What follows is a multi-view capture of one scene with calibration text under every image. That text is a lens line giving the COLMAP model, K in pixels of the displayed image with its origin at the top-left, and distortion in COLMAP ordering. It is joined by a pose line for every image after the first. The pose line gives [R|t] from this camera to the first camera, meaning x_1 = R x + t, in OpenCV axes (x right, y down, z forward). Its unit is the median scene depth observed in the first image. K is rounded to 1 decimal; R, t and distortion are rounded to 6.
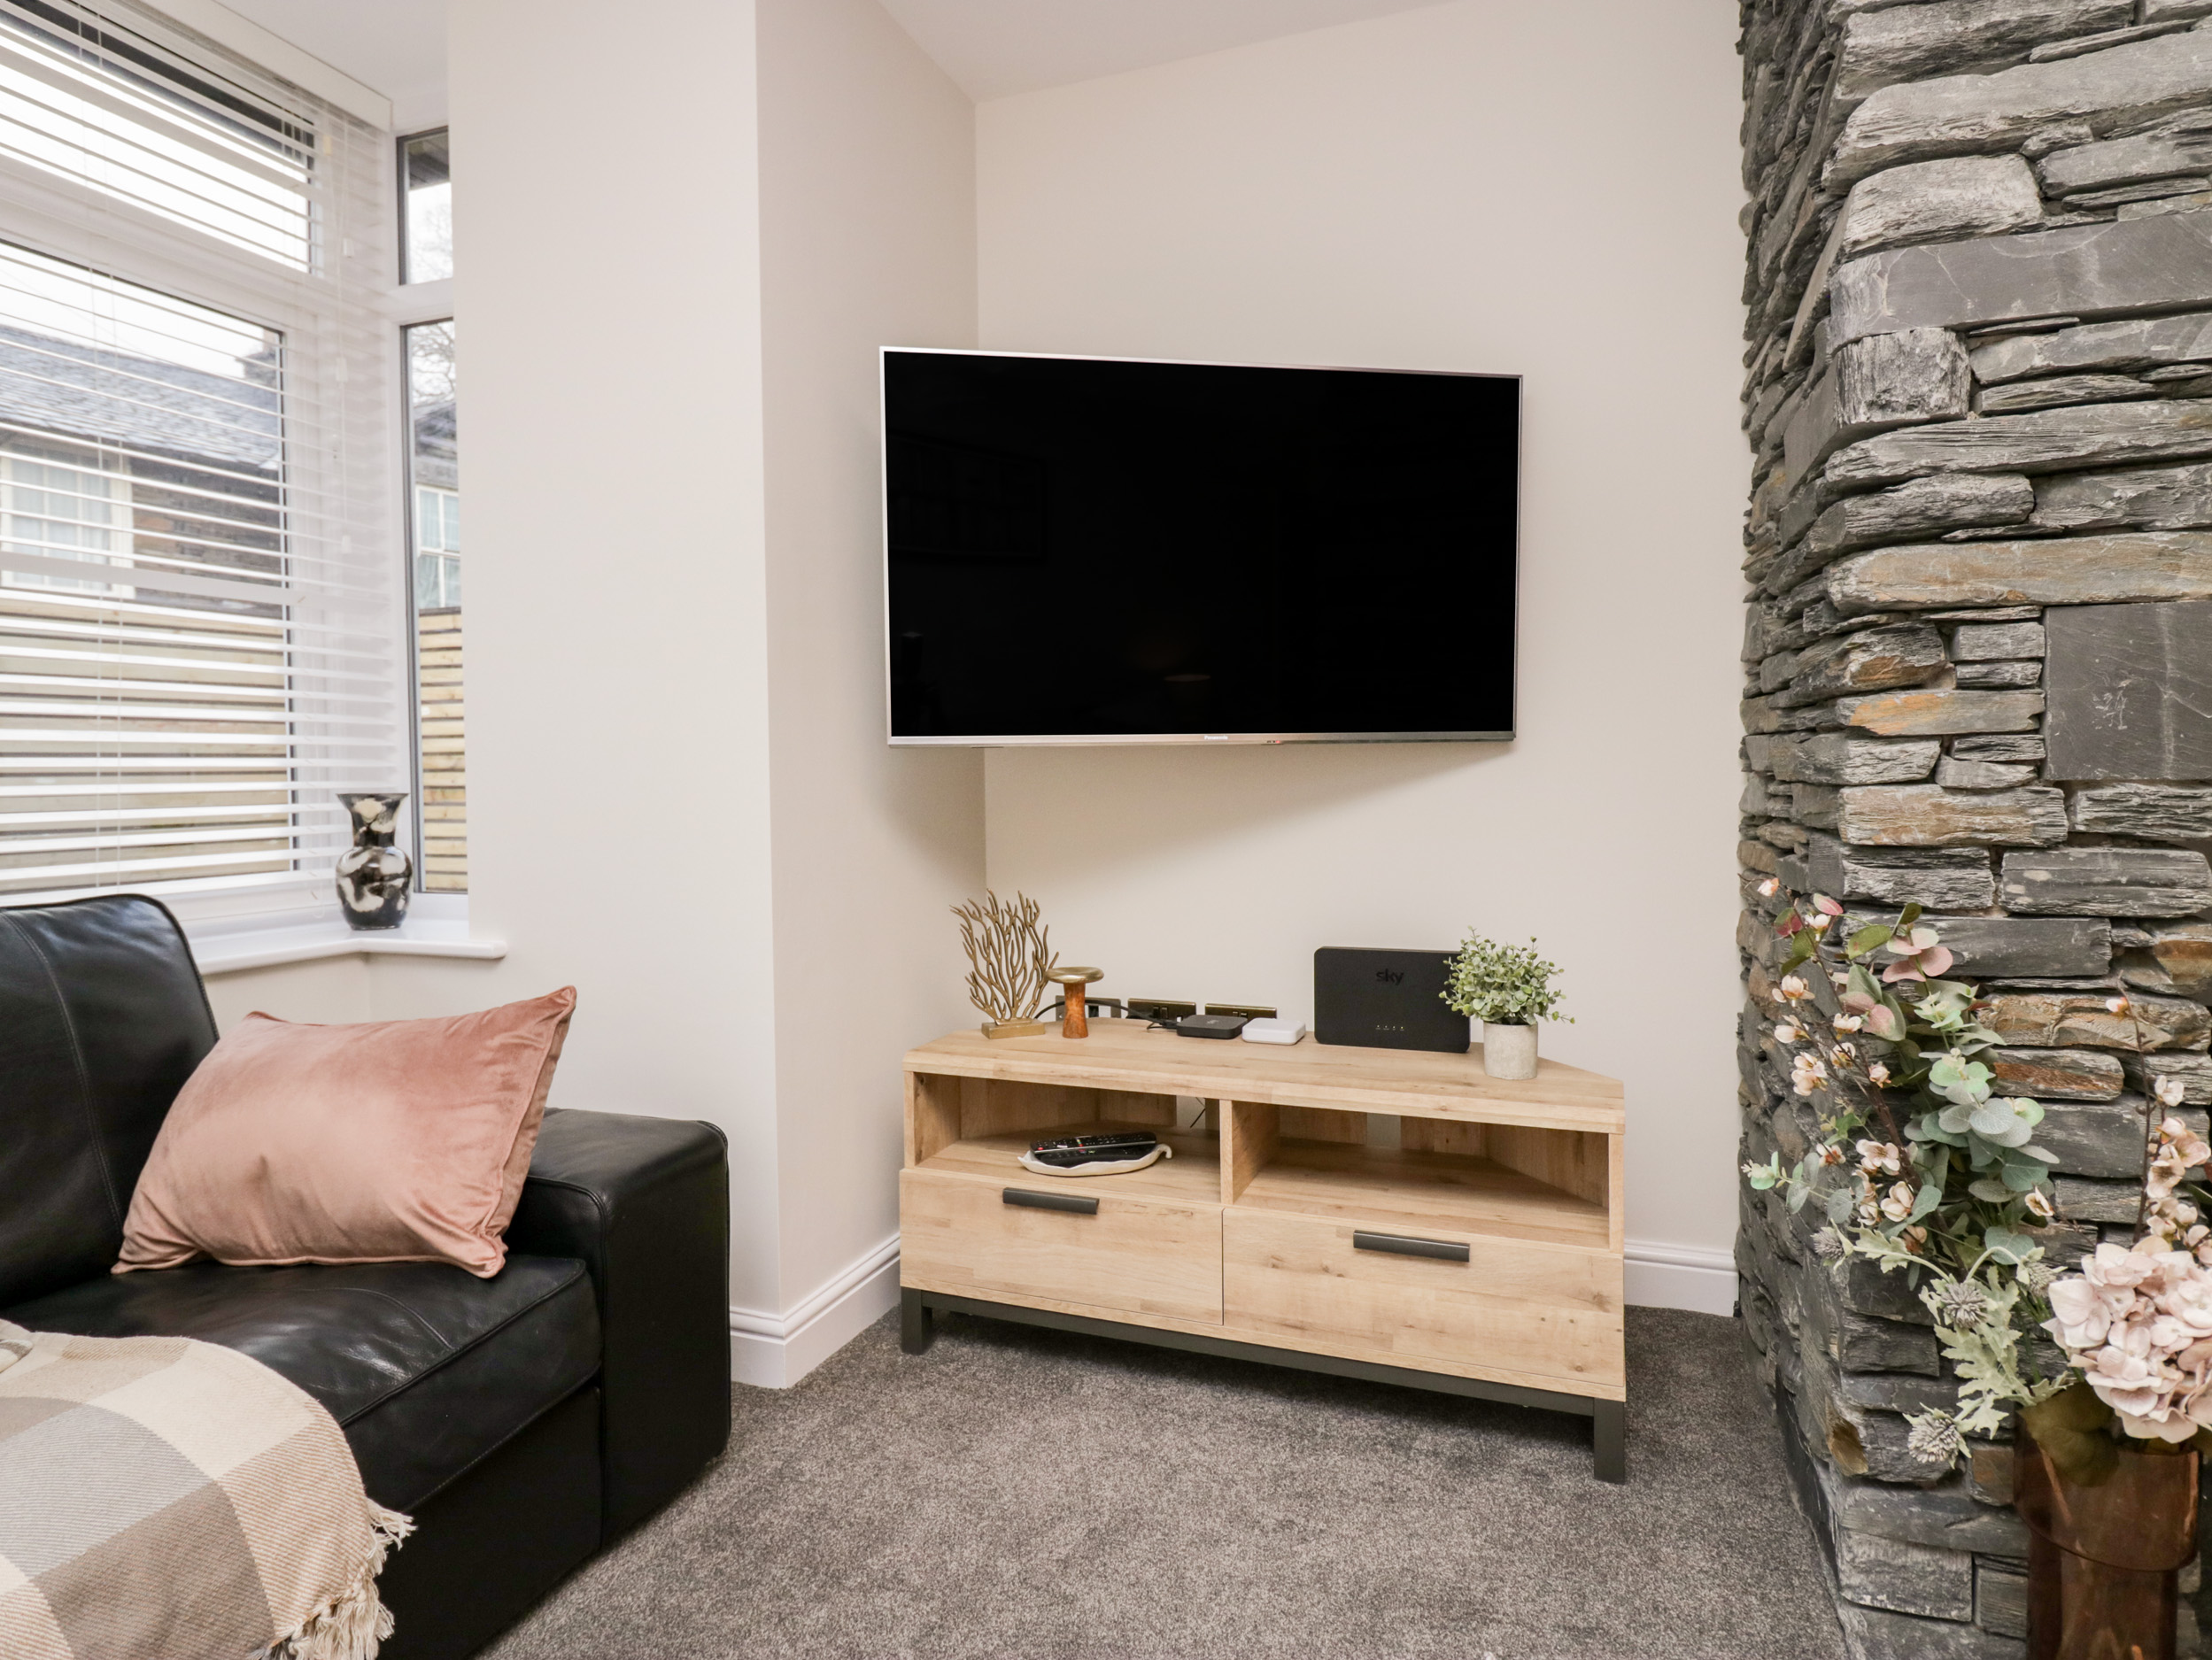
lens RADIAL K [[1246.6, 0, 1116.1], [0, 1246.6, 801.7], [0, 0, 1]] dist [-0.001073, -0.011668]
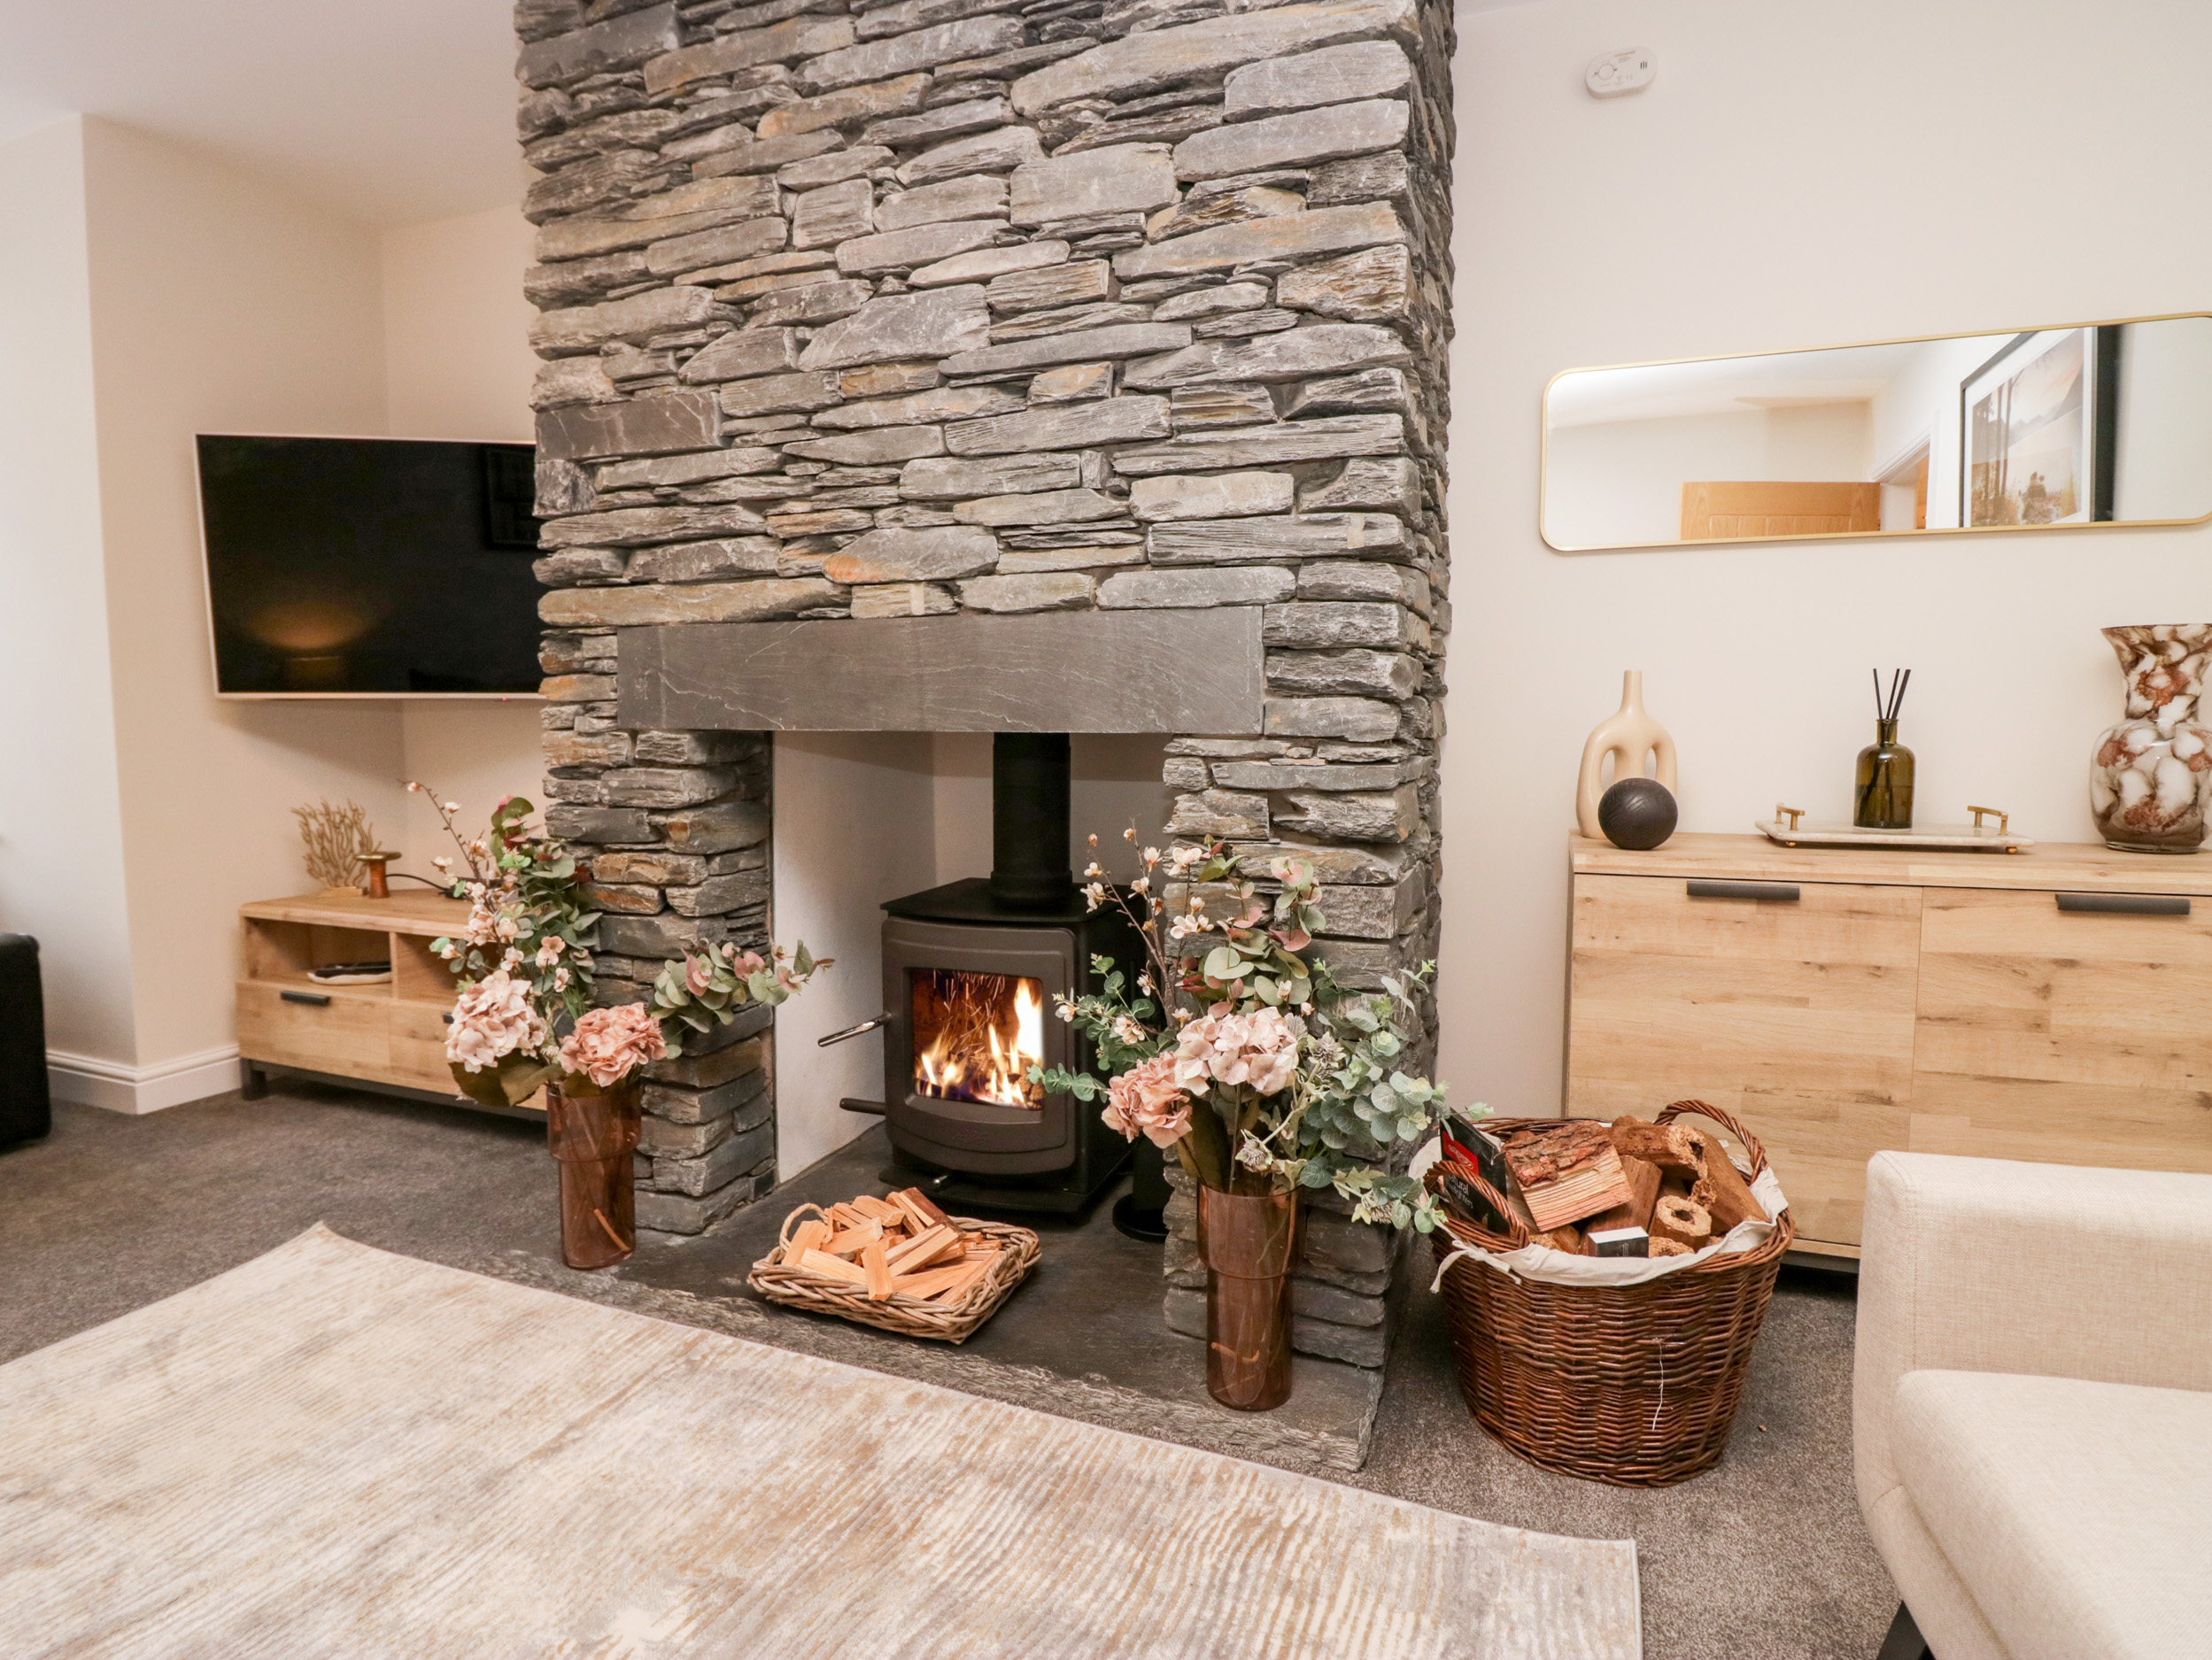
lens RADIAL K [[1142.3, 0, 1106.9], [0, 1142.3, 800.3], [0, 0, 1]] dist [0.004104, -0.018815]
pose [[0.999917, 0.011399, -0.006082, 1.429683], [-0.011094, 0.998782, 0.048085, -0.001354], [0.006623, -0.048013, 0.998825, -0.579391]]
